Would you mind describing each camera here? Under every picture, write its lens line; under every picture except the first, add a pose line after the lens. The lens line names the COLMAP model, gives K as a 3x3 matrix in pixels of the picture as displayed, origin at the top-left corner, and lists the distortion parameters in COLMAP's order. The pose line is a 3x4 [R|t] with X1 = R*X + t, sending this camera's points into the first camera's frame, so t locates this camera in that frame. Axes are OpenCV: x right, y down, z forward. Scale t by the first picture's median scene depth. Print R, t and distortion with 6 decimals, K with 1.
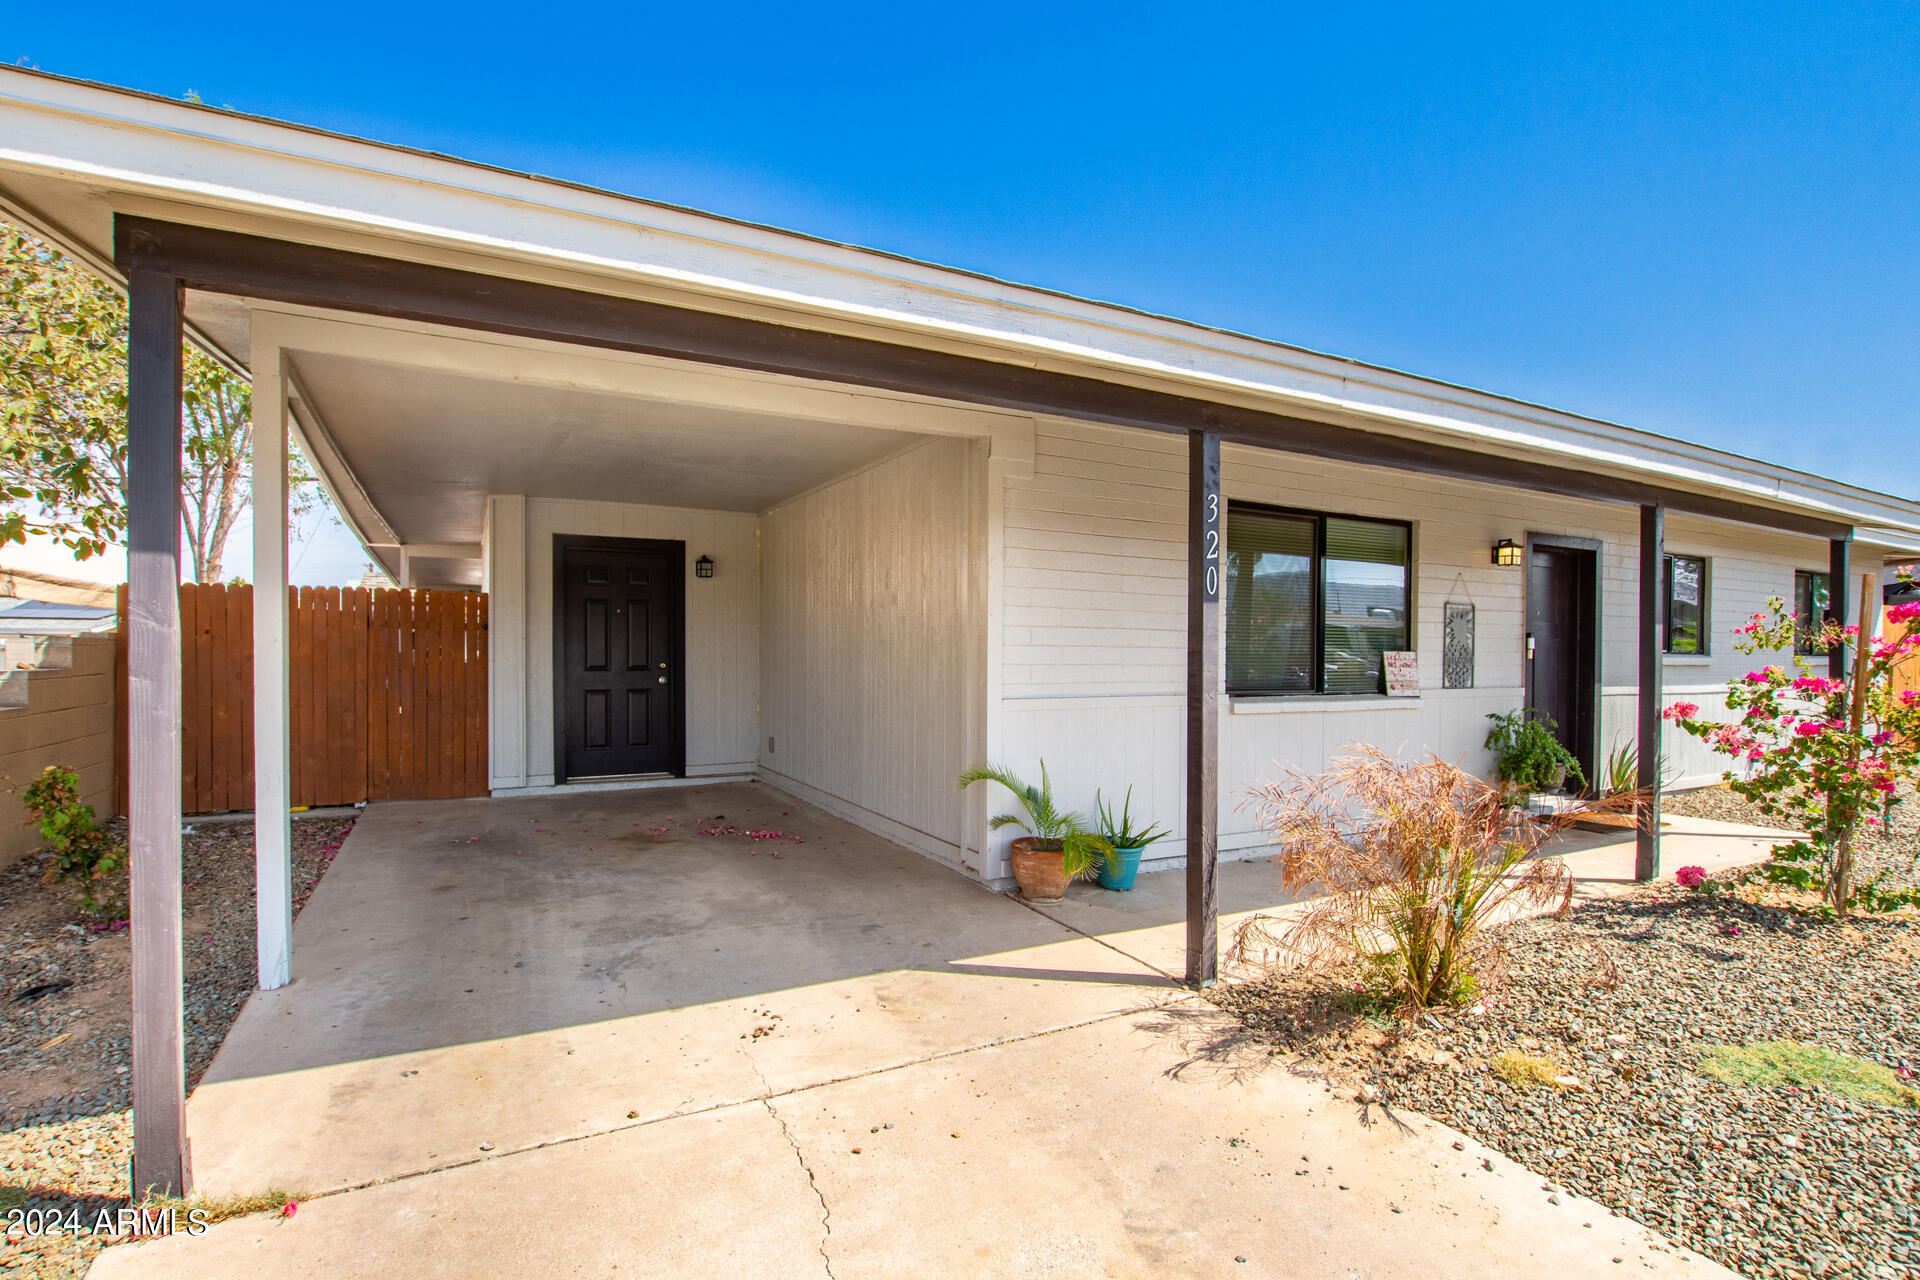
lens RADIAL K [[898.3, 0, 967.2], [0, 898.3, 653.8], [0, 0, 1]] dist [0.002962, -0.002242]
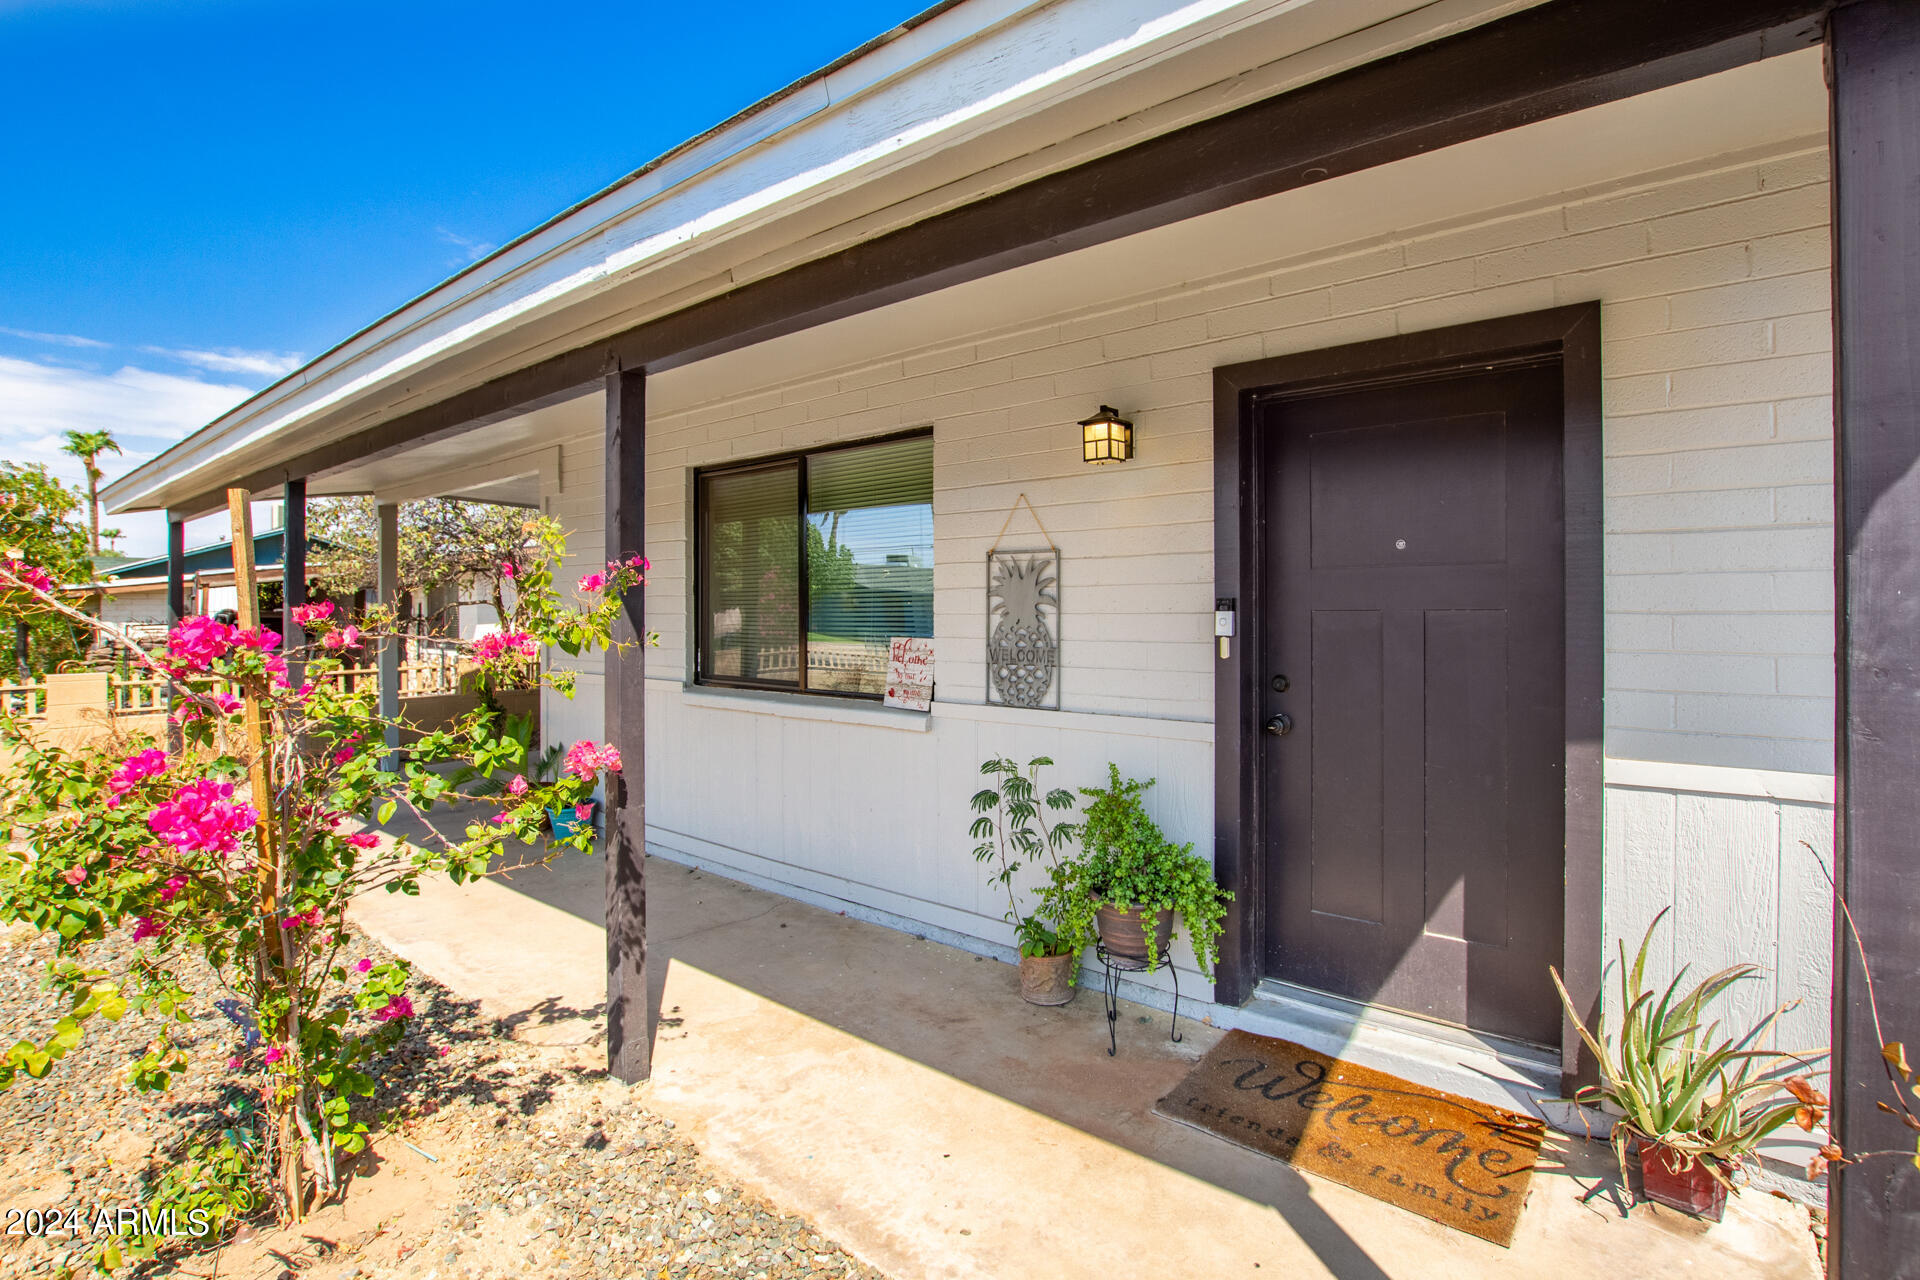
lens RADIAL K [[898.3, 0, 950.4], [0, 898.3, 638.4], [0, 0, 1]] dist [0.002962, -0.002242]
pose [[0.368022, 0.017644, -0.929650, 1.027339], [0.002184, 0.999801, 0.019840, -0.013667], [0.929815, -0.009332, 0.367910, 0.753636]]
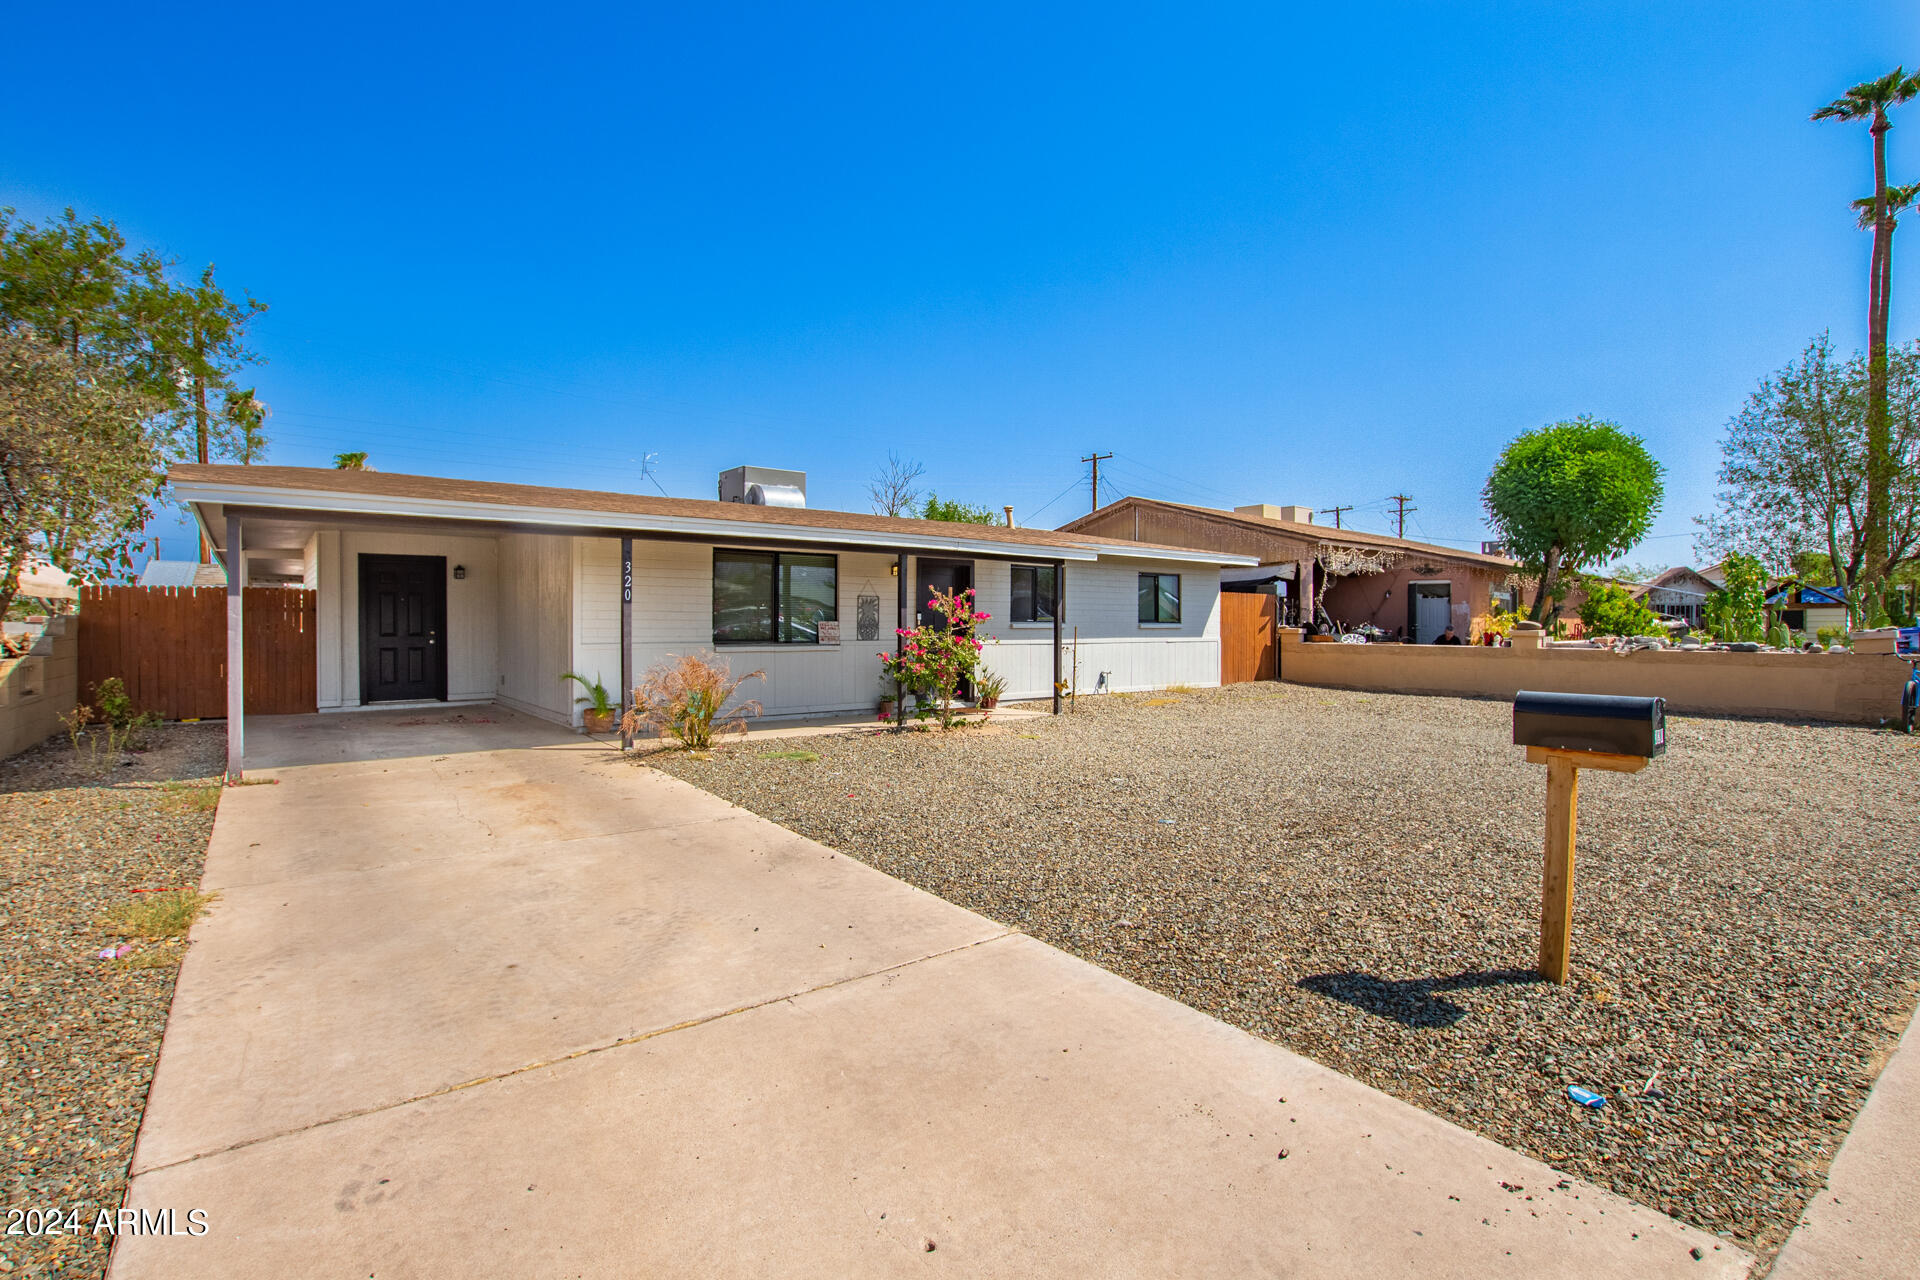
lens RADIAL K [[898.3, 0, 947.7], [0, 898.3, 620.8], [0, 0, 1]] dist [0.002962, -0.002242]
pose [[0.989320, -0.005886, 0.145641, 0.431270], [0.006797, 0.999960, -0.005755, 0.008986], [-0.145601, 0.006683, 0.989321, -0.925303]]
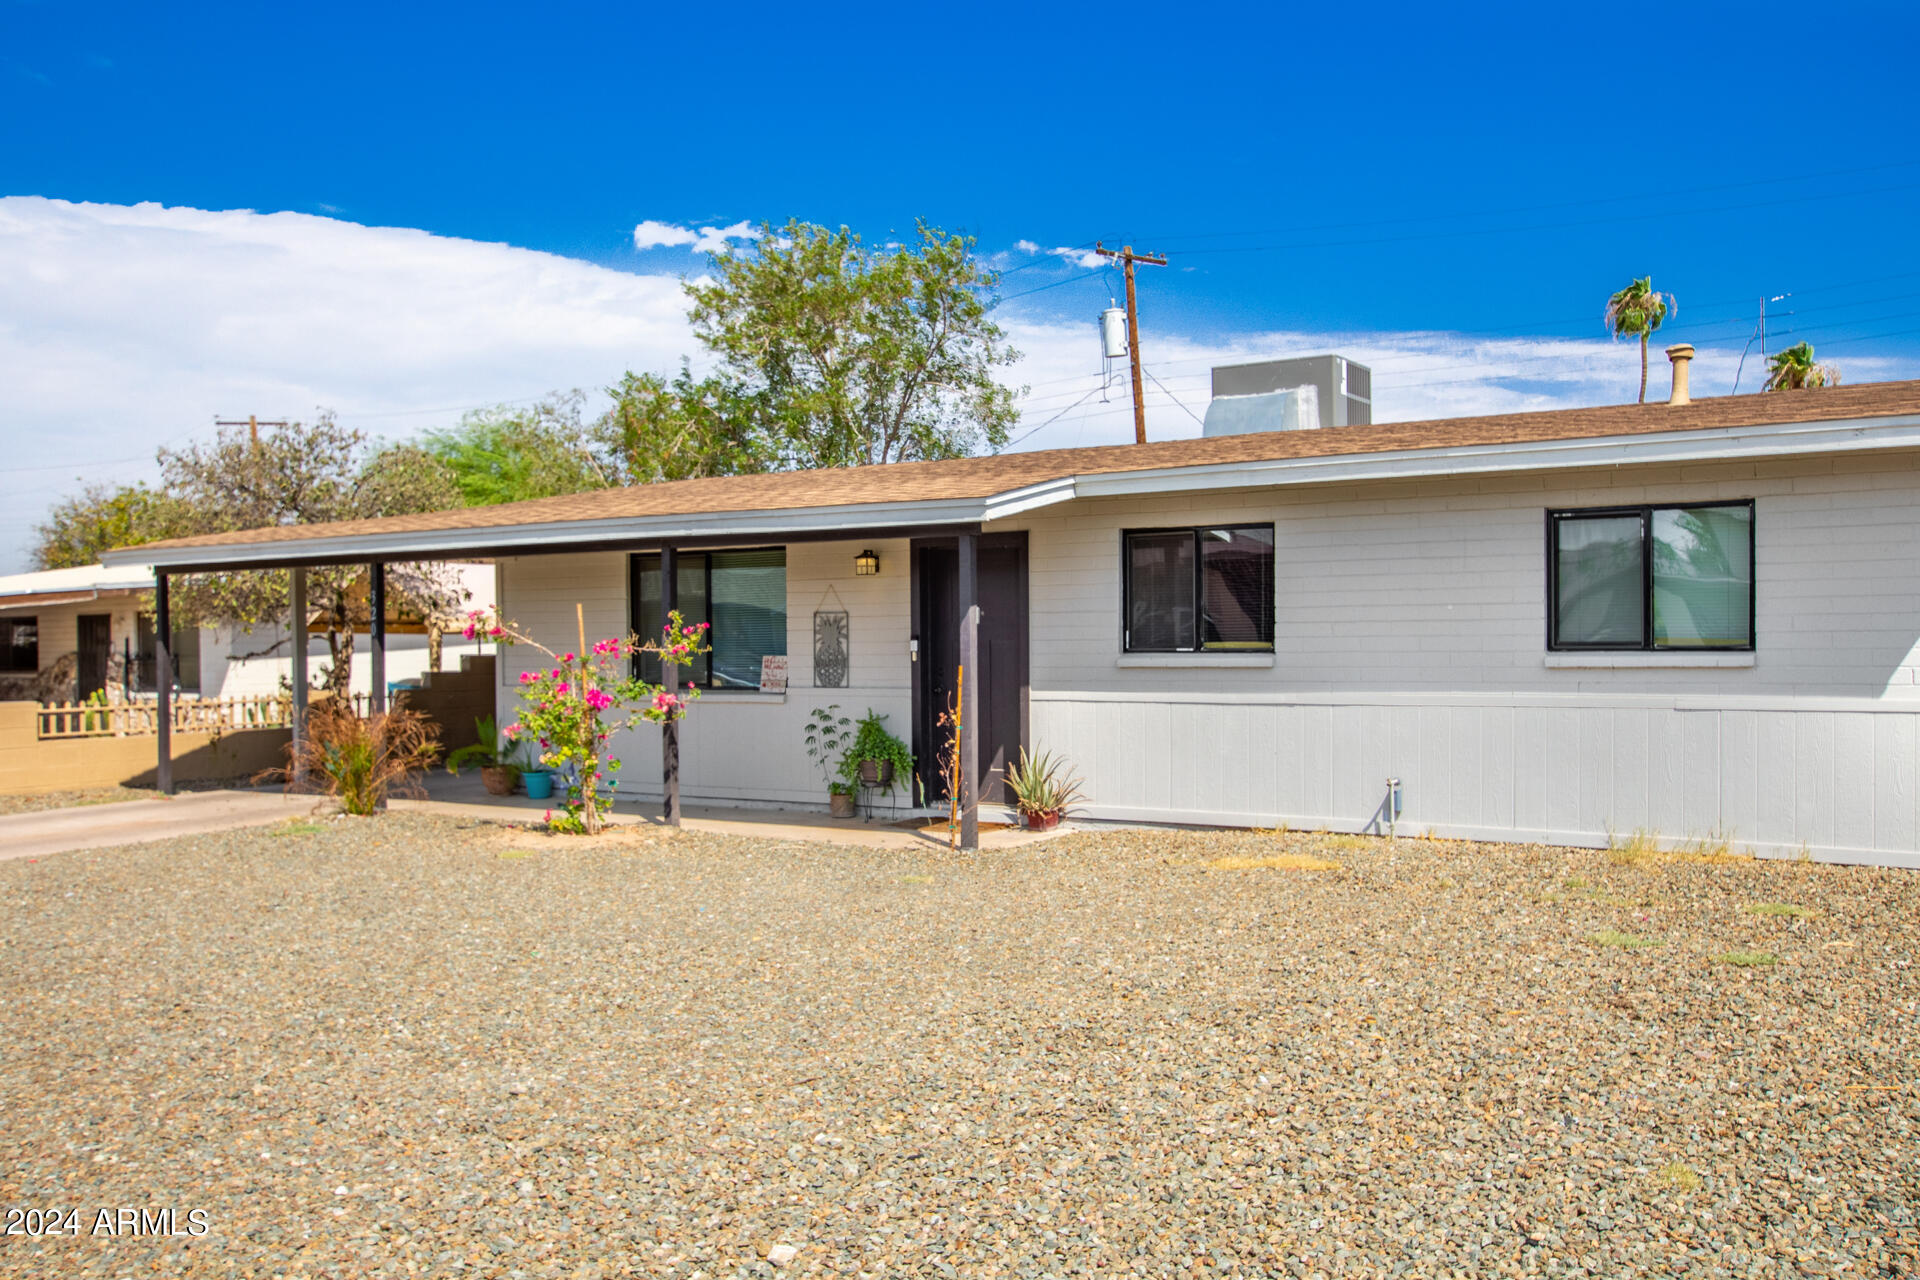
lens RADIAL K [[1689.8, 0, 957.7], [0, 1689.8, 644.5], [0, 0, 1]] dist [0.030383, 0.030559]
pose [[0.469795, -0.016011, -0.882630, 2.473940], [0.007097, 0.999872, -0.014360, 0.016211], [0.882747, 0.000482, 0.469848, 0.142290]]
